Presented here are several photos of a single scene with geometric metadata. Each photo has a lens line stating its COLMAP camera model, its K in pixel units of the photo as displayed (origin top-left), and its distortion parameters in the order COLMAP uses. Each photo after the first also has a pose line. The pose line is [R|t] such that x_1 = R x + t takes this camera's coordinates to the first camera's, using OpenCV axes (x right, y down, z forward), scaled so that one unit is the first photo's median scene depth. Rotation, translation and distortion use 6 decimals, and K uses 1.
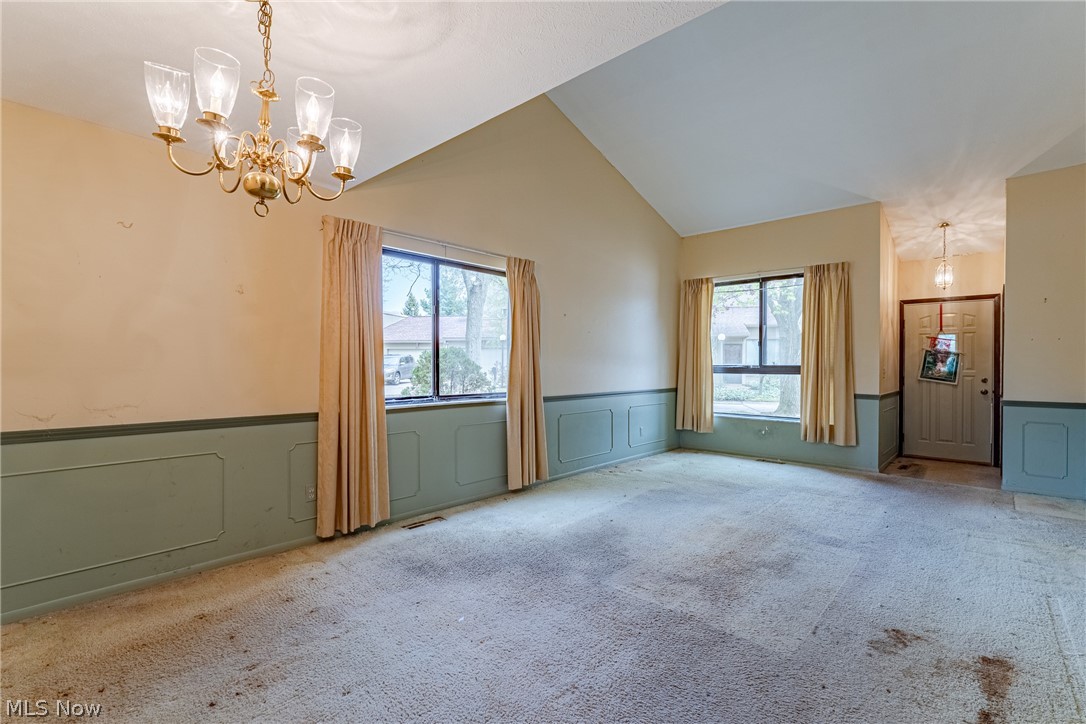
lens RADIAL K [[491.6, 0, 537.1], [0, 491.6, 371.0], [0, 0, 1]] dist [0.002748, -0.000243]
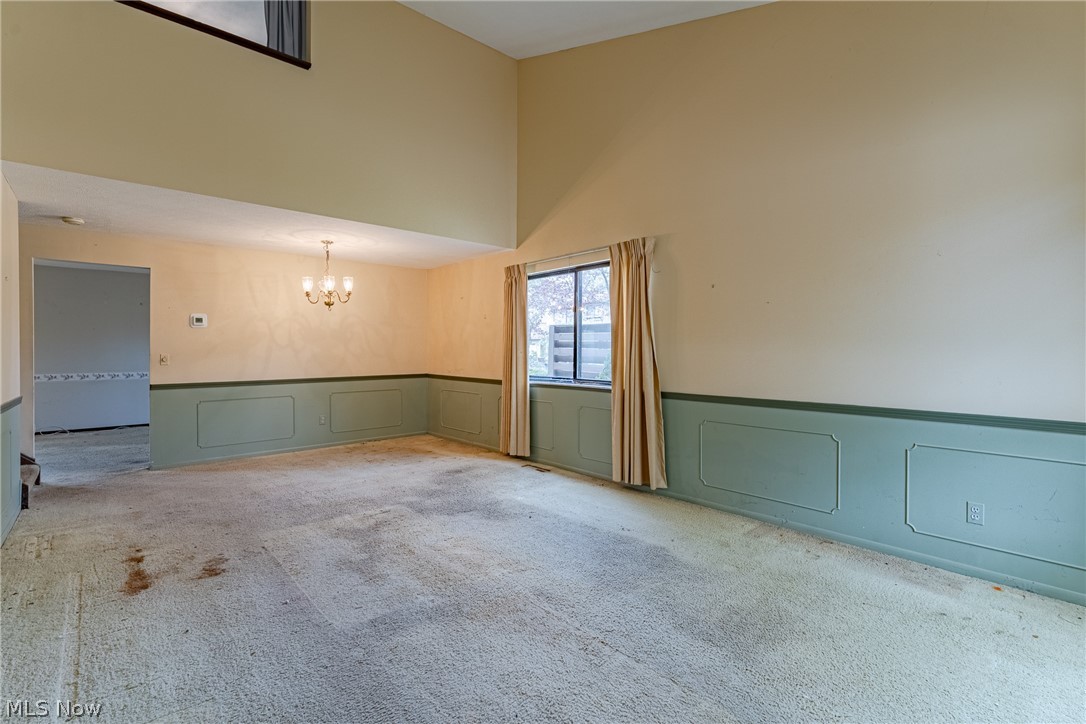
lens RADIAL K [[491.6, 0, 562.4], [0, 491.6, 355.4], [0, 0, 1]] dist [0.002748, -0.000243]
pose [[-0.072819, 0.004281, -0.997336, 0.956706], [-0.014426, 0.999882, 0.005345, -0.013242], [0.997241, 0.014776, -0.072749, 0.984151]]
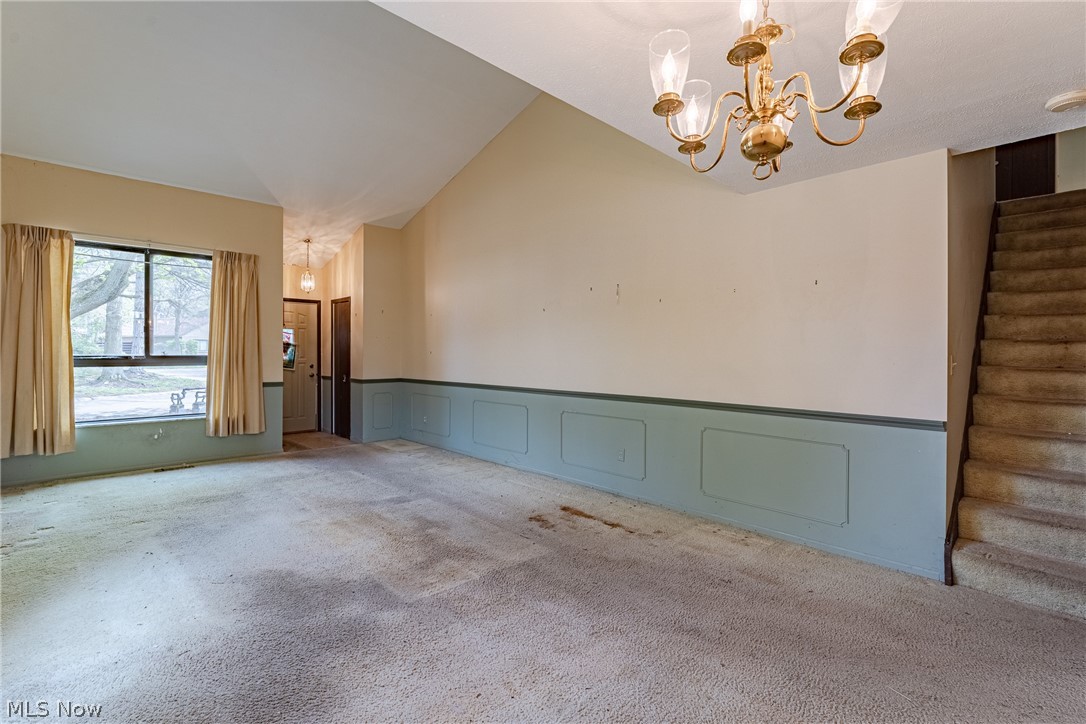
lens RADIAL K [[491.6, 0, 537.8], [0, 491.6, 353.6], [0, 0, 1]] dist [0.002748, -0.000243]
pose [[0.074893, -0.002931, 0.997187, -0.462245], [0.012384, 0.999921, 0.002009, -0.012641], [-0.997115, 0.012199, 0.074923, 0.434235]]
